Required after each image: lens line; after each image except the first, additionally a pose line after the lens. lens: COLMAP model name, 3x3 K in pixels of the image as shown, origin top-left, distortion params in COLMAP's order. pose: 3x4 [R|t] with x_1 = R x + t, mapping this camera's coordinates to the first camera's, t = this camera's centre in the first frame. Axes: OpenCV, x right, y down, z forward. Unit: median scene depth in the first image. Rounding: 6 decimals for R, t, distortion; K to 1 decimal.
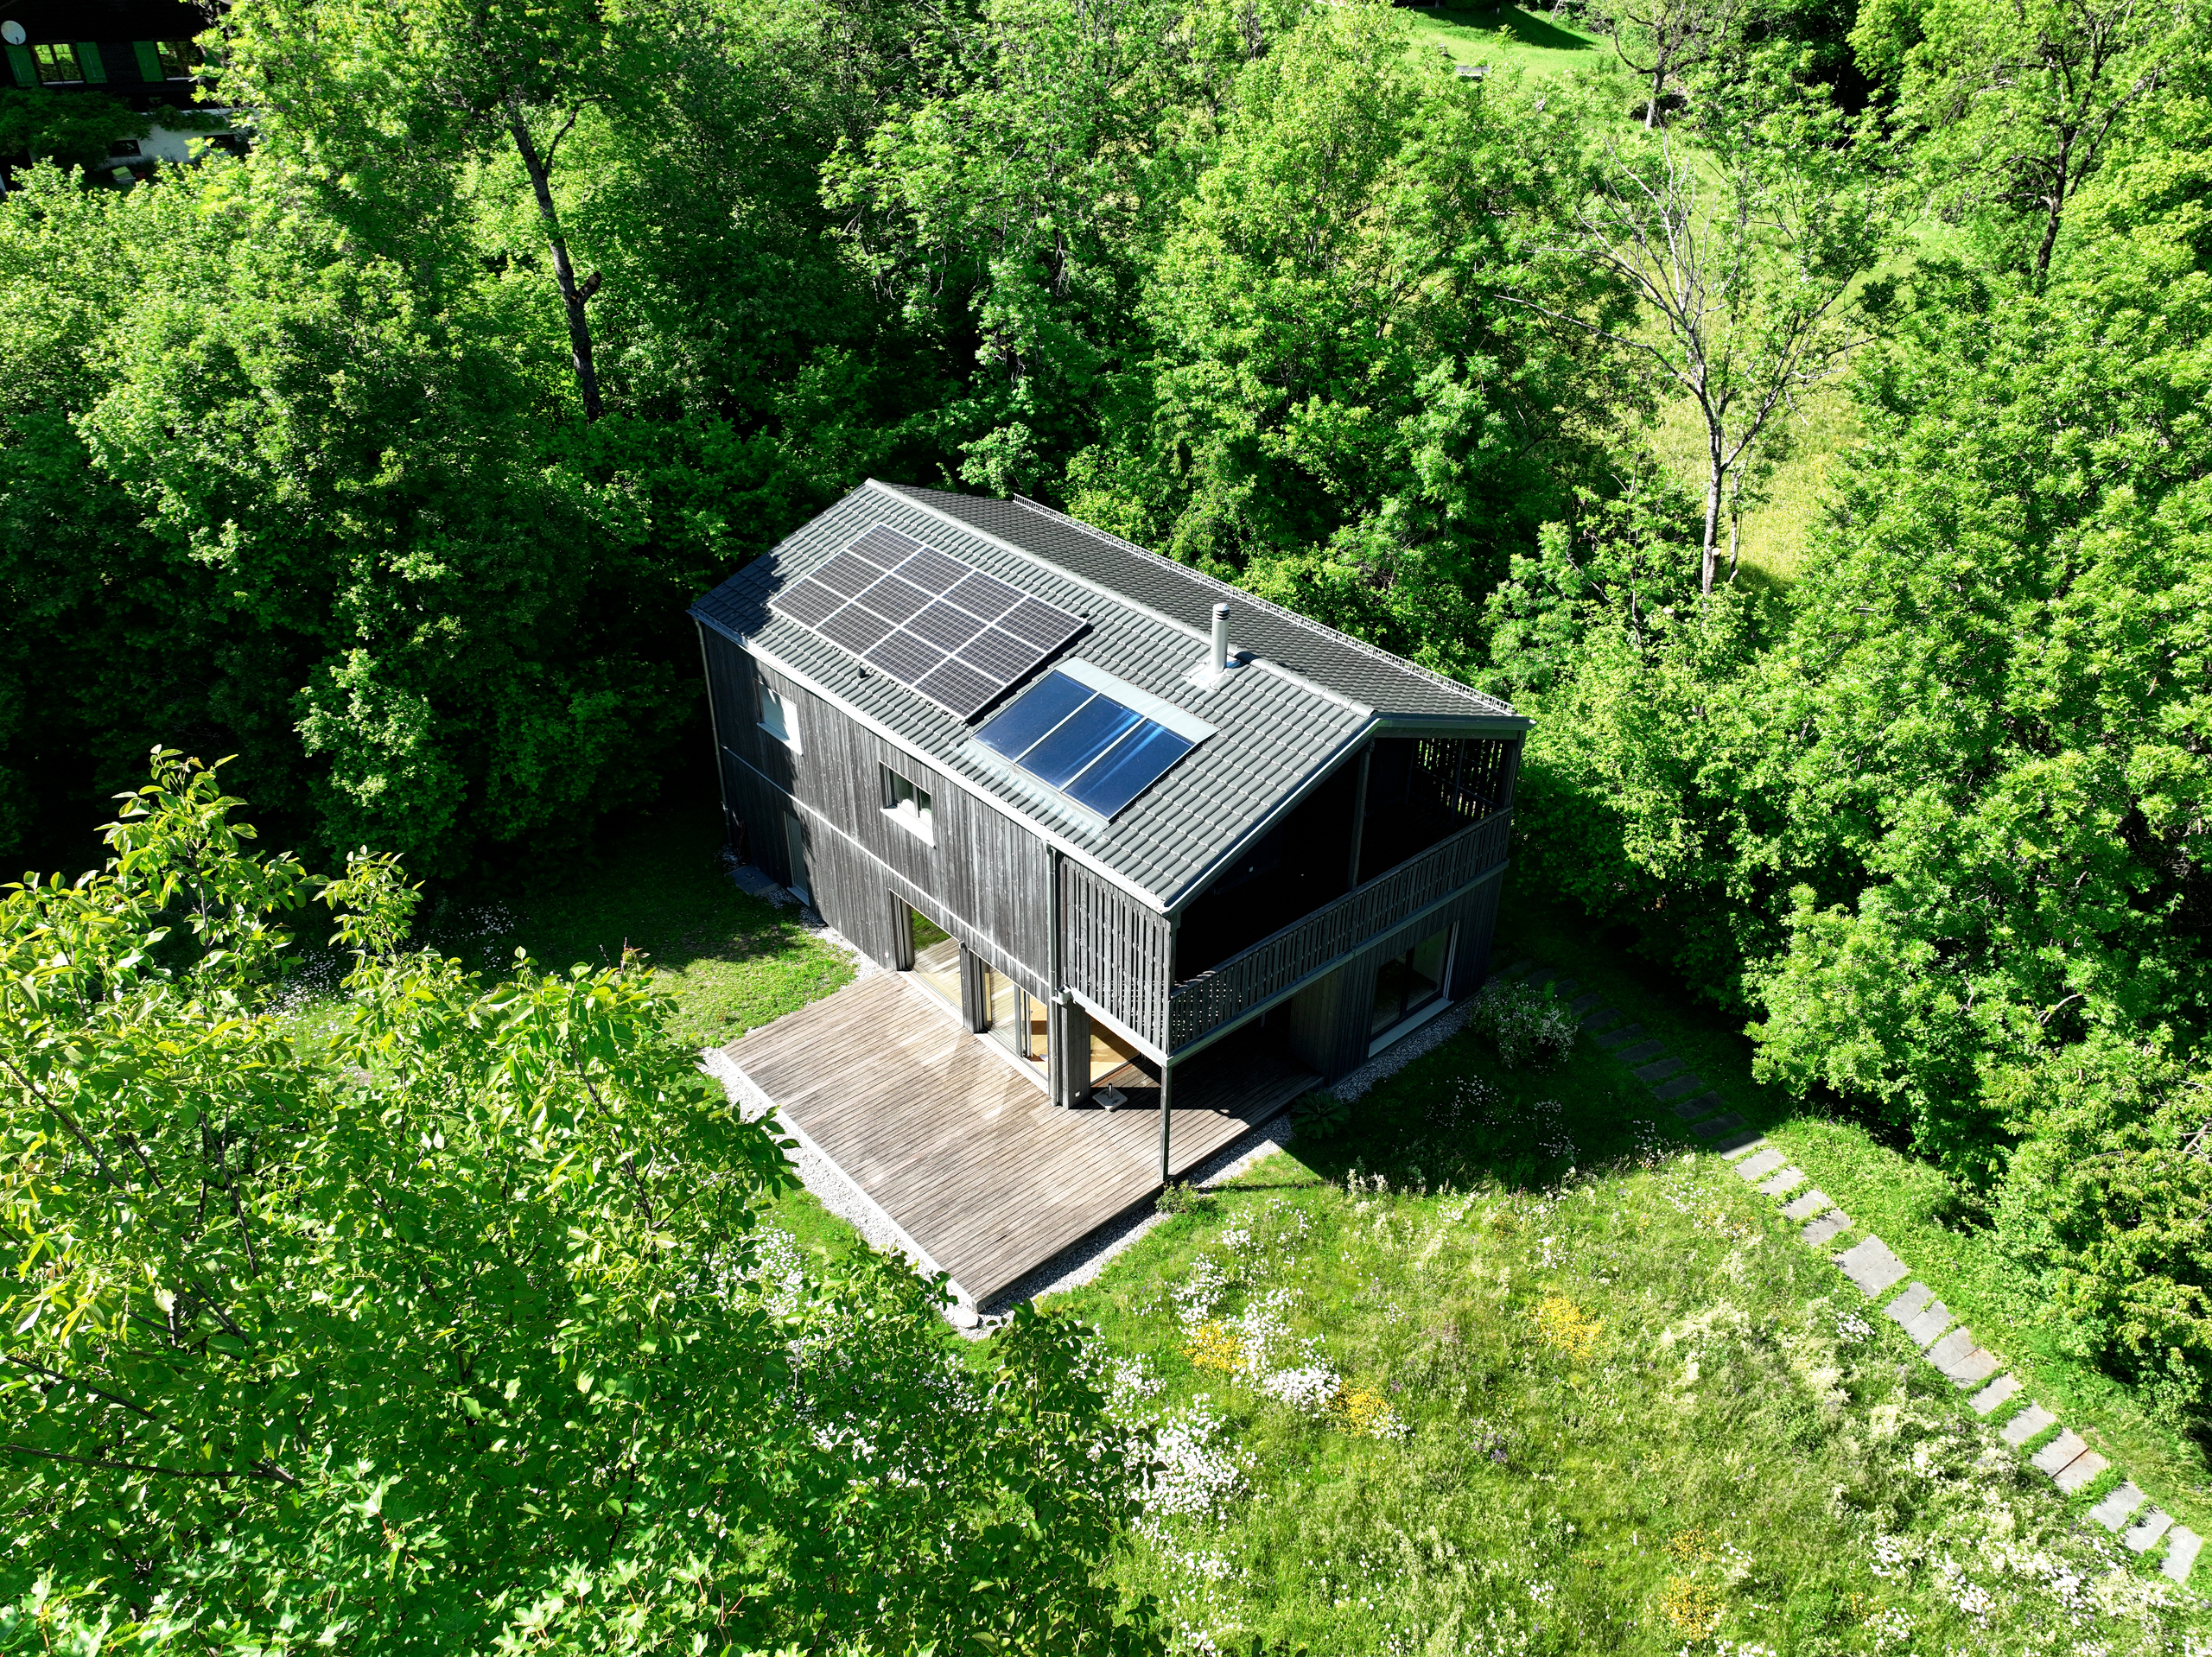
lens RADIAL K [[1570.3, 0, 1109.4], [0, 1570.3, 825.4], [0, 0, 1]] dist [-0.001416, 0.021035]
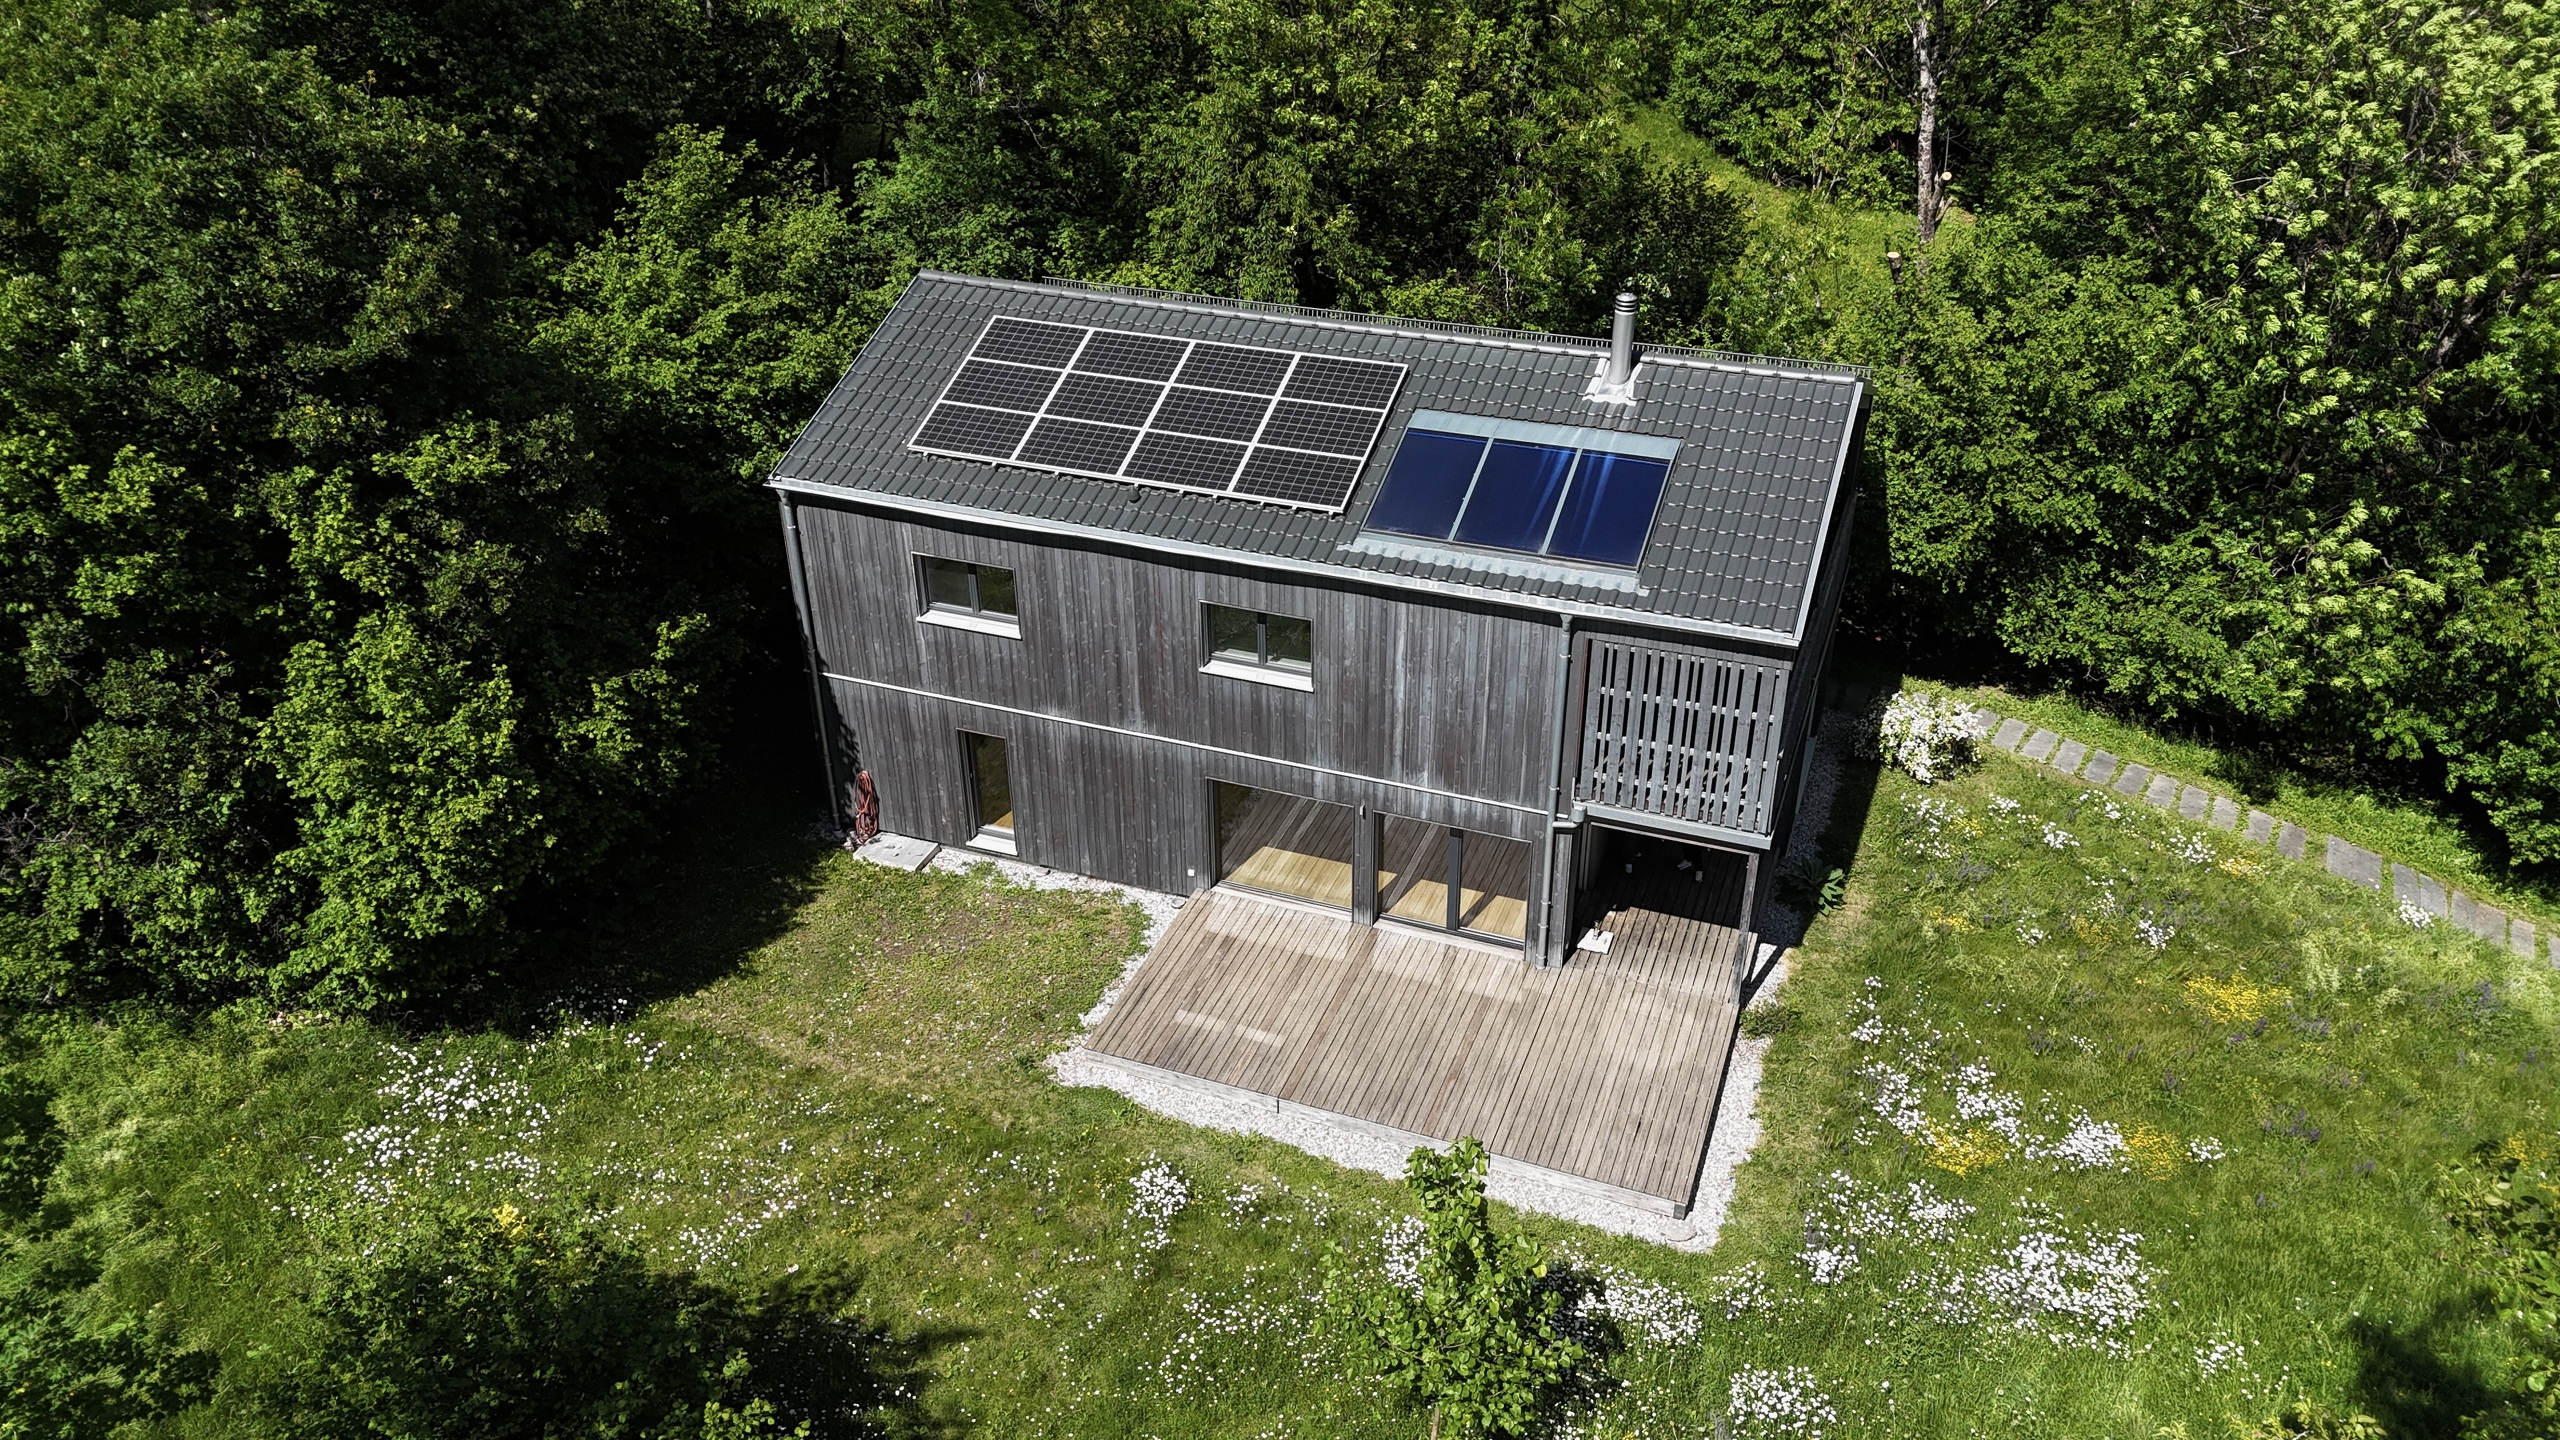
lens RADIAL K [[1896.3, 0, 1289.2], [0, 1896.3, 716.5], [0, 0, 1]] dist [0.031330, -0.004933]
pose [[0.884265, -0.246205, 0.396811, -0.500735], [0.256130, 0.966215, 0.028730, -0.003713], [-0.390478, 0.076230, 0.917451, 0.178936]]
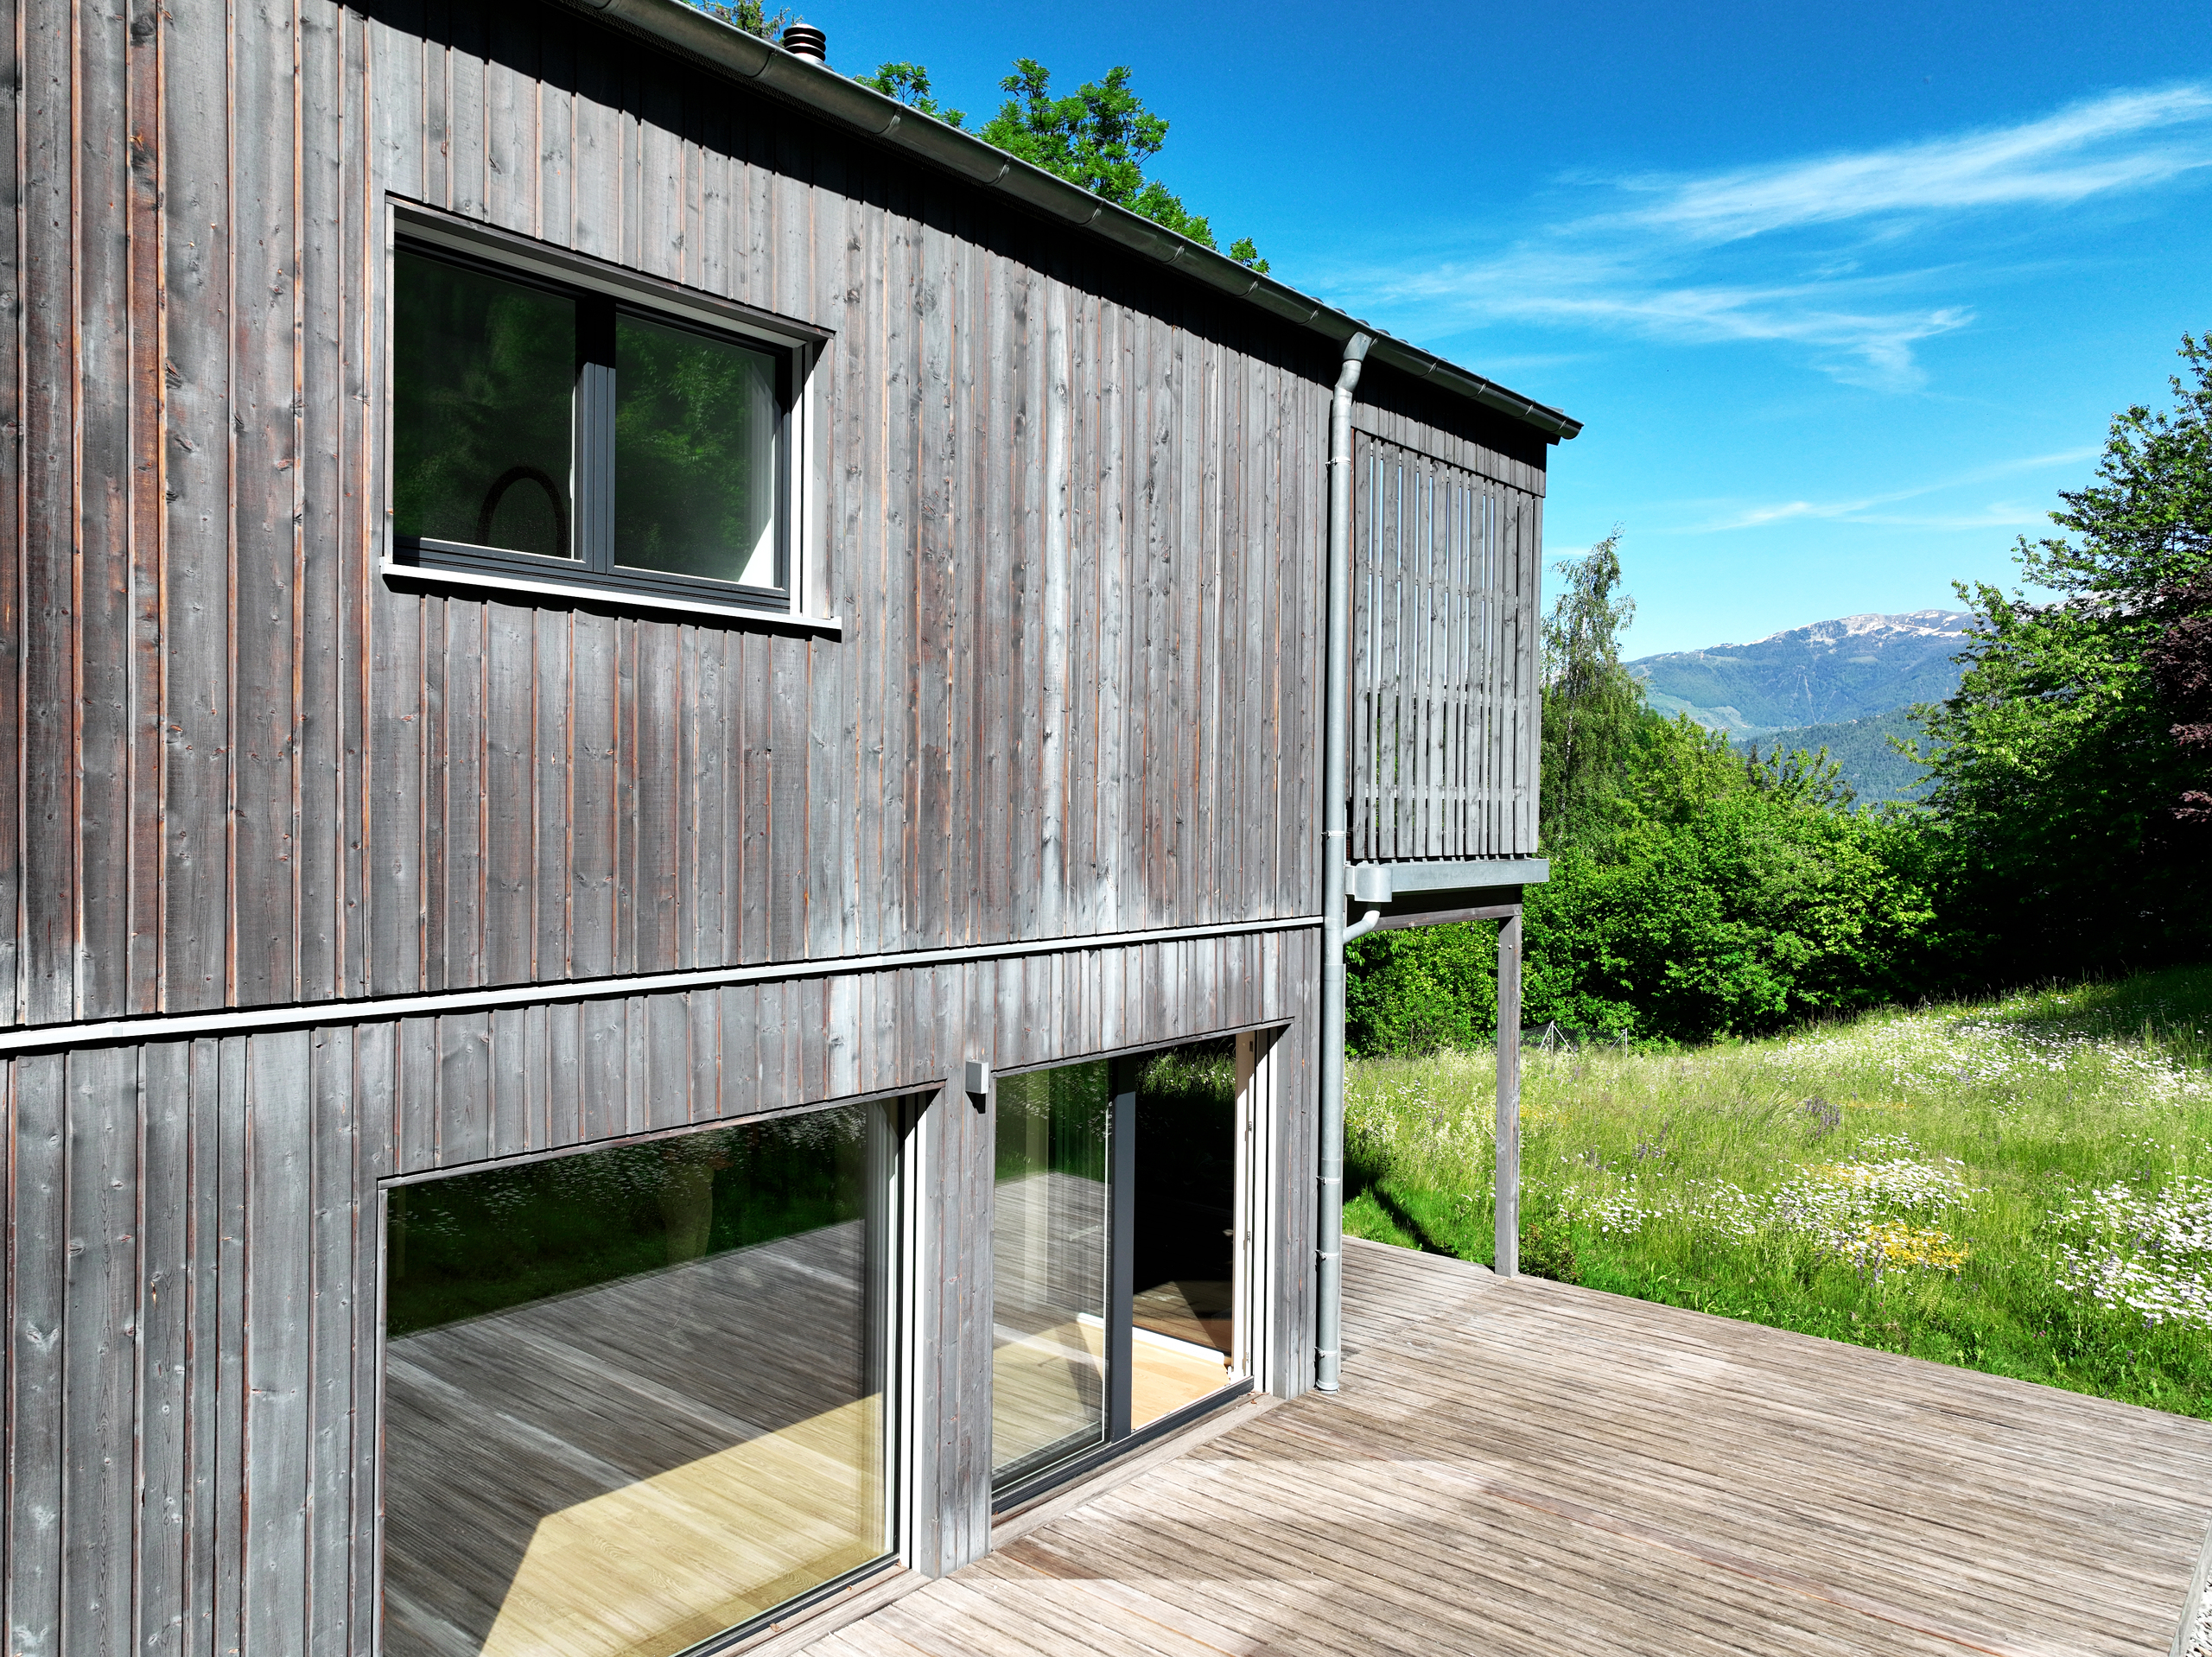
lens RADIAL K [[1570.3, 0, 1113.1], [0, 1570.3, 830.3], [0, 0, 1]] dist [-0.001416, 0.021035]
pose [[-0.153259, -0.022275, 0.987935, -0.330130], [0.511393, 0.853674, 0.098581, 0.035094], [-0.845570, 0.520332, -0.119442, 1.040323]]
